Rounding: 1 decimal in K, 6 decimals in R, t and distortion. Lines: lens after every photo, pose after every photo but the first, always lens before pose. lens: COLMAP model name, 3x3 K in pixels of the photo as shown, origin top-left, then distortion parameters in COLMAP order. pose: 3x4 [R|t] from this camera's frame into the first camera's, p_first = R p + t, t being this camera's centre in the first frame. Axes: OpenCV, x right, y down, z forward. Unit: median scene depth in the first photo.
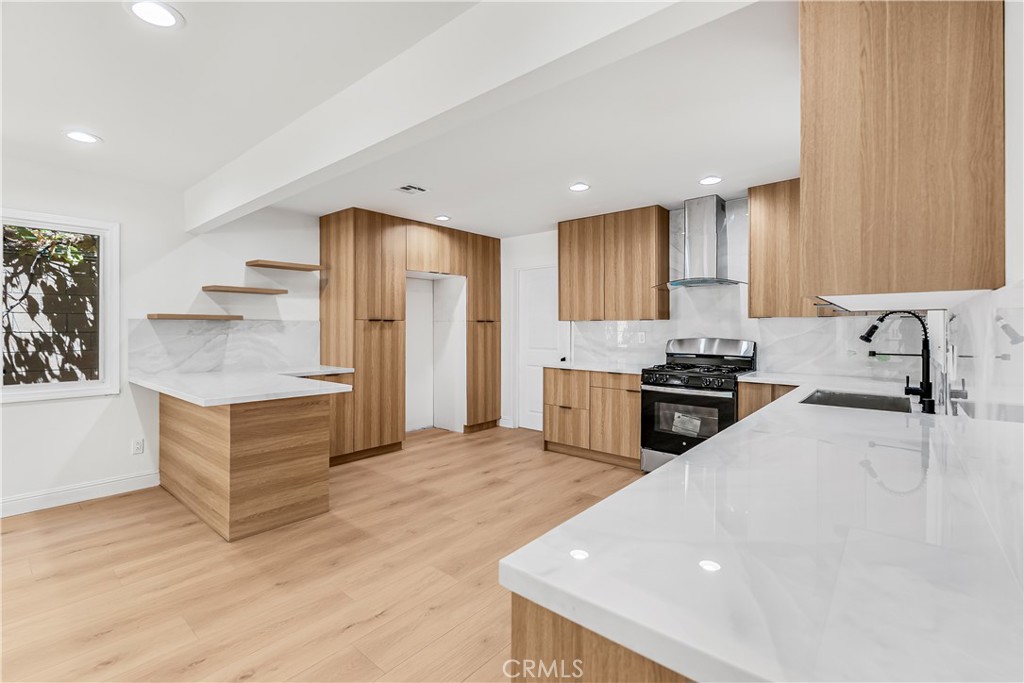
lens RADIAL K [[460.0, 0, 493.2], [0, 460.0, 329.4], [0, 0, 1]] dist [-0.003437, -0.000170]
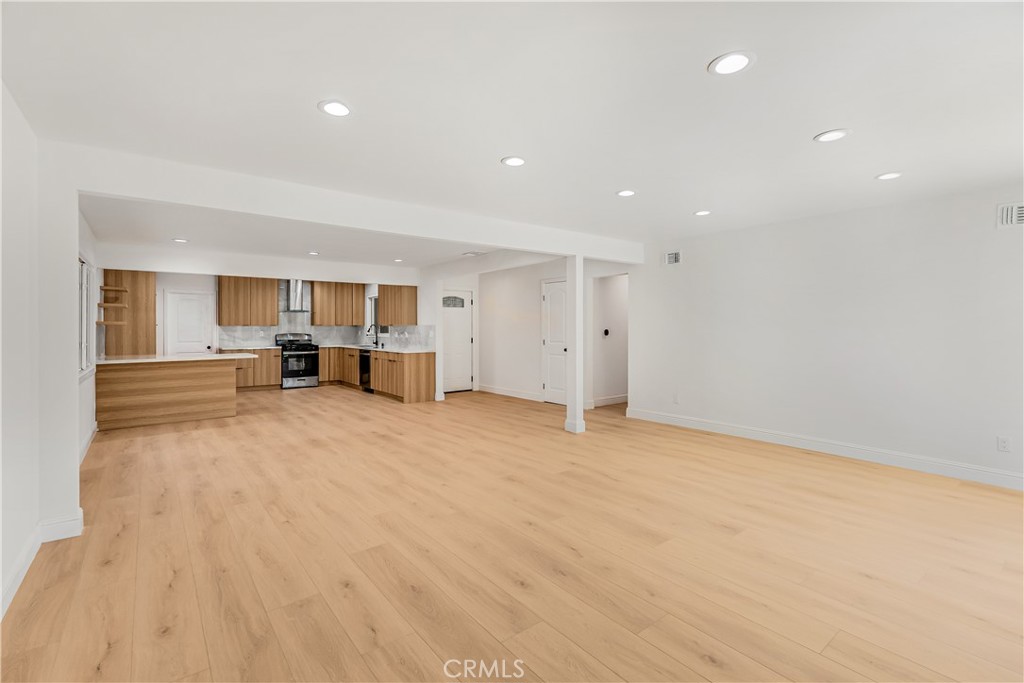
lens RADIAL K [[460.0, 0, 493.2], [0, 460.0, 329.4], [0, 0, 1]] dist [-0.003437, -0.000170]
pose [[0.191086, -0.006472, 0.981552, -1.614240], [0.002601, 0.999978, 0.006087, -0.011830], [-0.981570, 0.001390, 0.191099, -0.486790]]
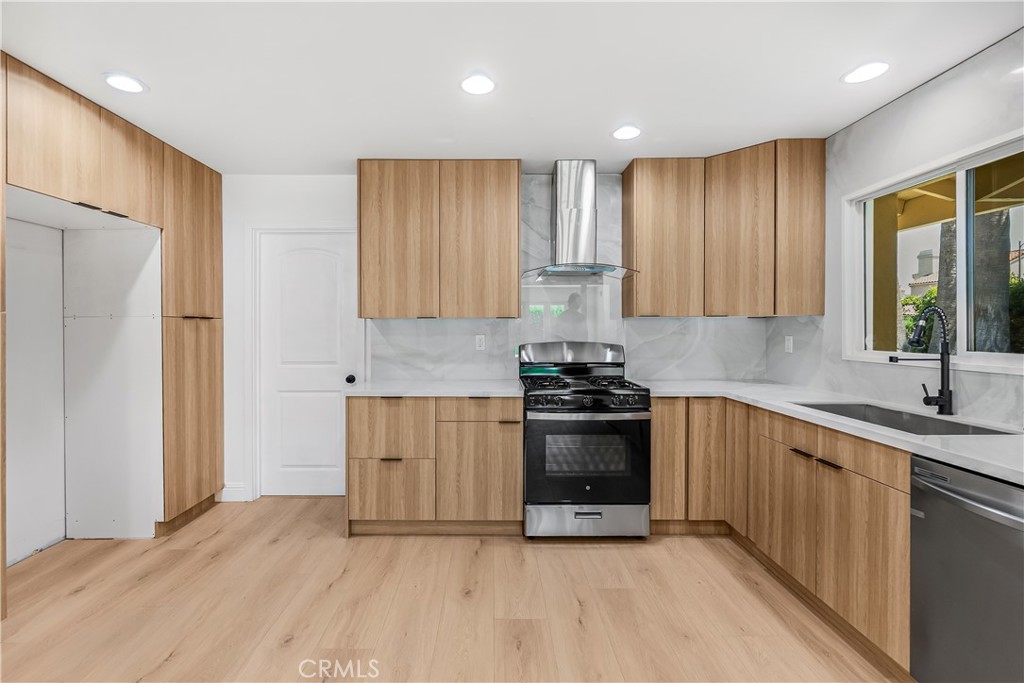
lens RADIAL K [[460.0, 0, 493.2], [0, 460.0, 329.4], [0, 0, 1]] dist [-0.003437, -0.000170]
pose [[0.746231, -0.004021, 0.665675, -0.147251], [0.004795, 0.999988, 0.000665, -0.003180], [-0.665670, 0.002696, 0.746241, 0.454737]]
